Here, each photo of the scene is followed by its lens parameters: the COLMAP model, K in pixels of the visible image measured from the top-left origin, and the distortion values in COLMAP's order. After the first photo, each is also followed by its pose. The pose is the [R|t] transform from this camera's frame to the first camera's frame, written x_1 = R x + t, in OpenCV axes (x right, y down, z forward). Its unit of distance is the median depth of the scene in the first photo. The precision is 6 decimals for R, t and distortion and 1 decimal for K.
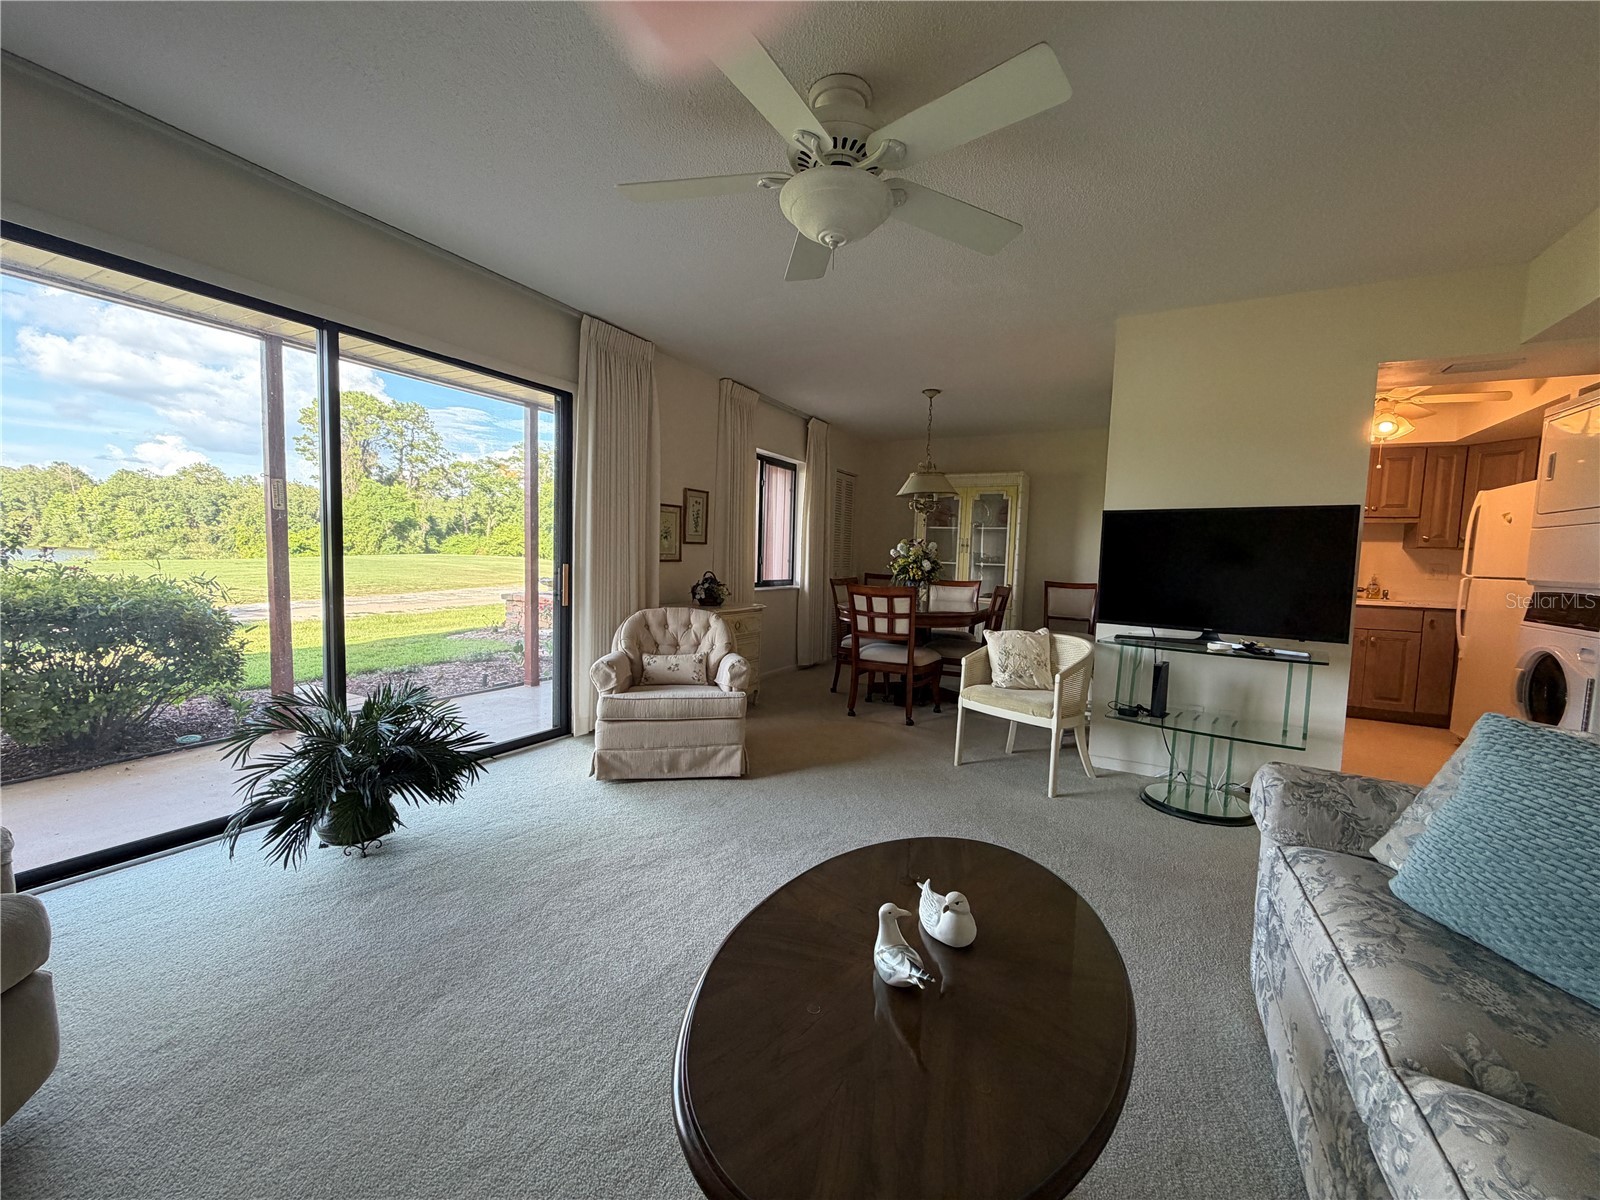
lens RADIAL K [[635.6, 0, 794.2], [0, 635.6, 599.6], [0, 0, 1]] dist [-0.002147, 0.000237]
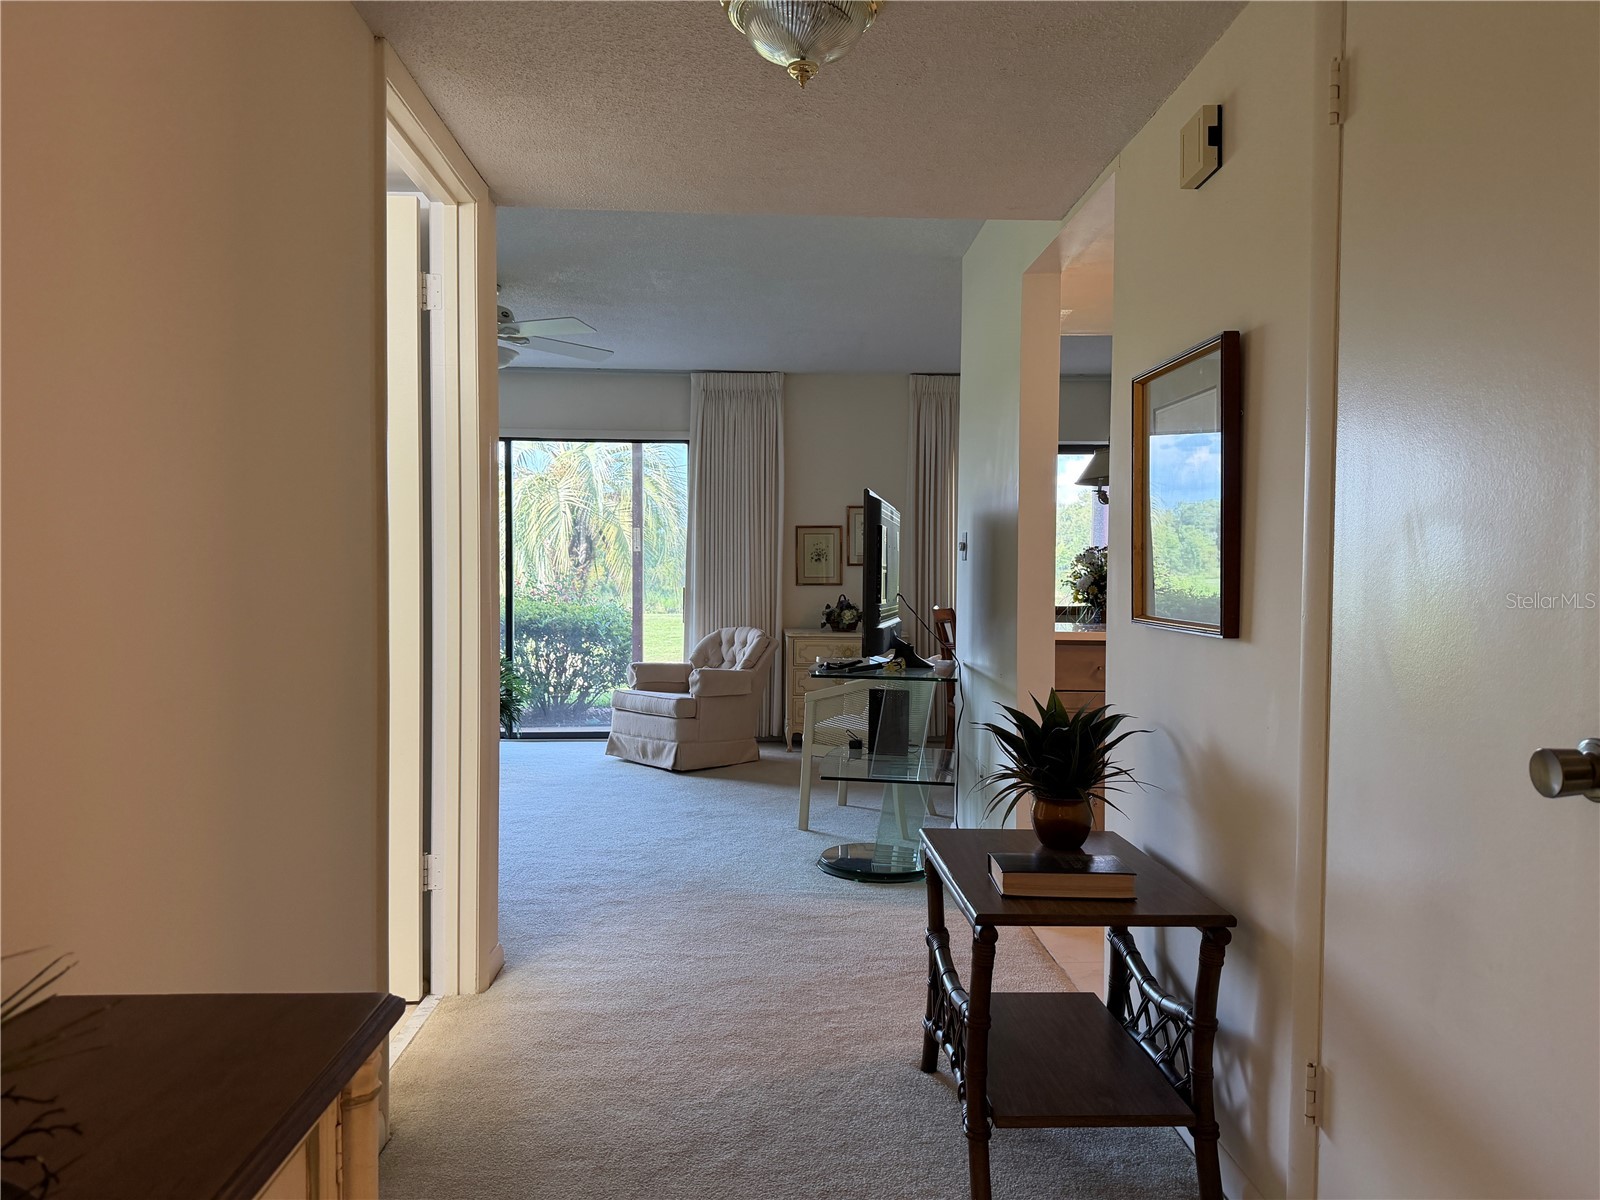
lens RADIAL K [[1100.4, 0, 802.0], [0, 1100.4, 596.3], [0, 0, 1]] dist [0.118016, -0.168339]
pose [[0.526976, -0.017571, -0.849698, 1.138983], [-0.047736, 0.997596, -0.050235, 0.039703], [0.848538, 0.067034, 0.524871, 0.100600]]
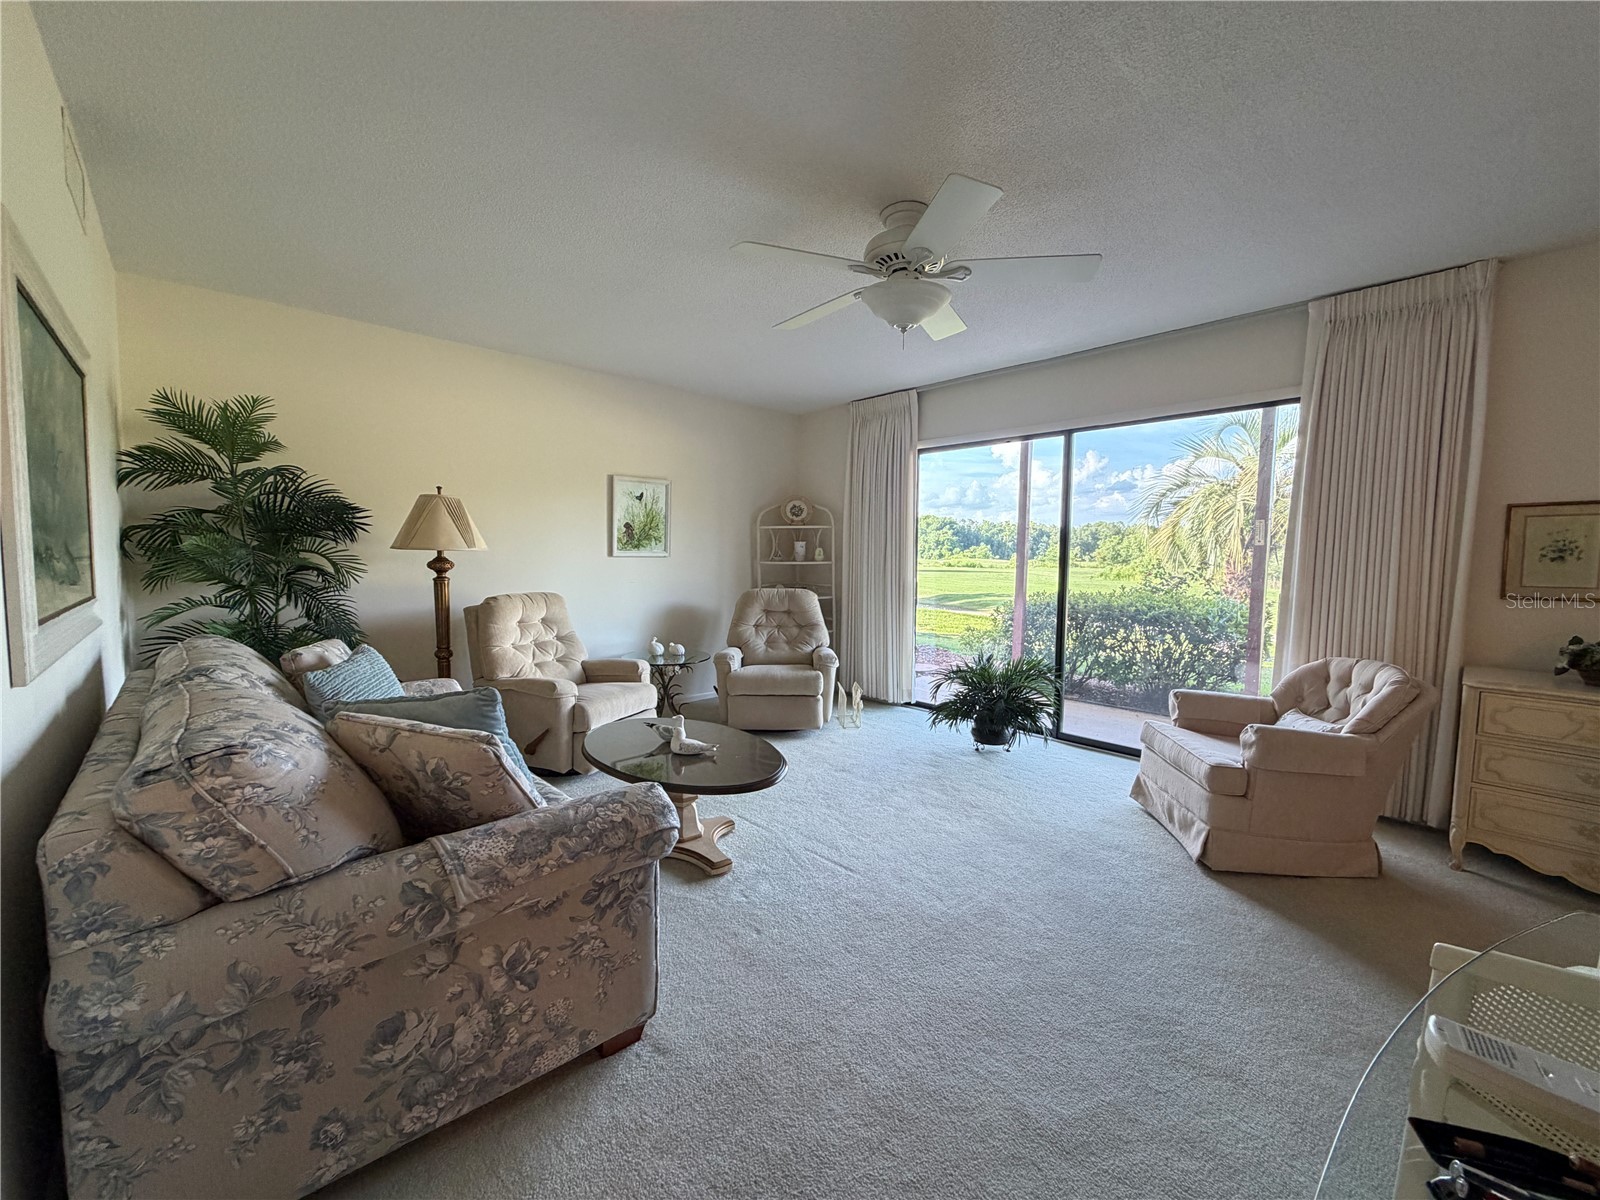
lens RADIAL K [[635.6, 0, 794.2], [0, 635.6, 599.6], [0, 0, 1]] dist [-0.002147, 0.000237]
pose [[-0.317319, 0.029578, -0.947857, 0.539413], [-0.088252, 0.994255, 0.060571, -0.032577], [0.944203, 0.102870, -0.312886, 0.497745]]
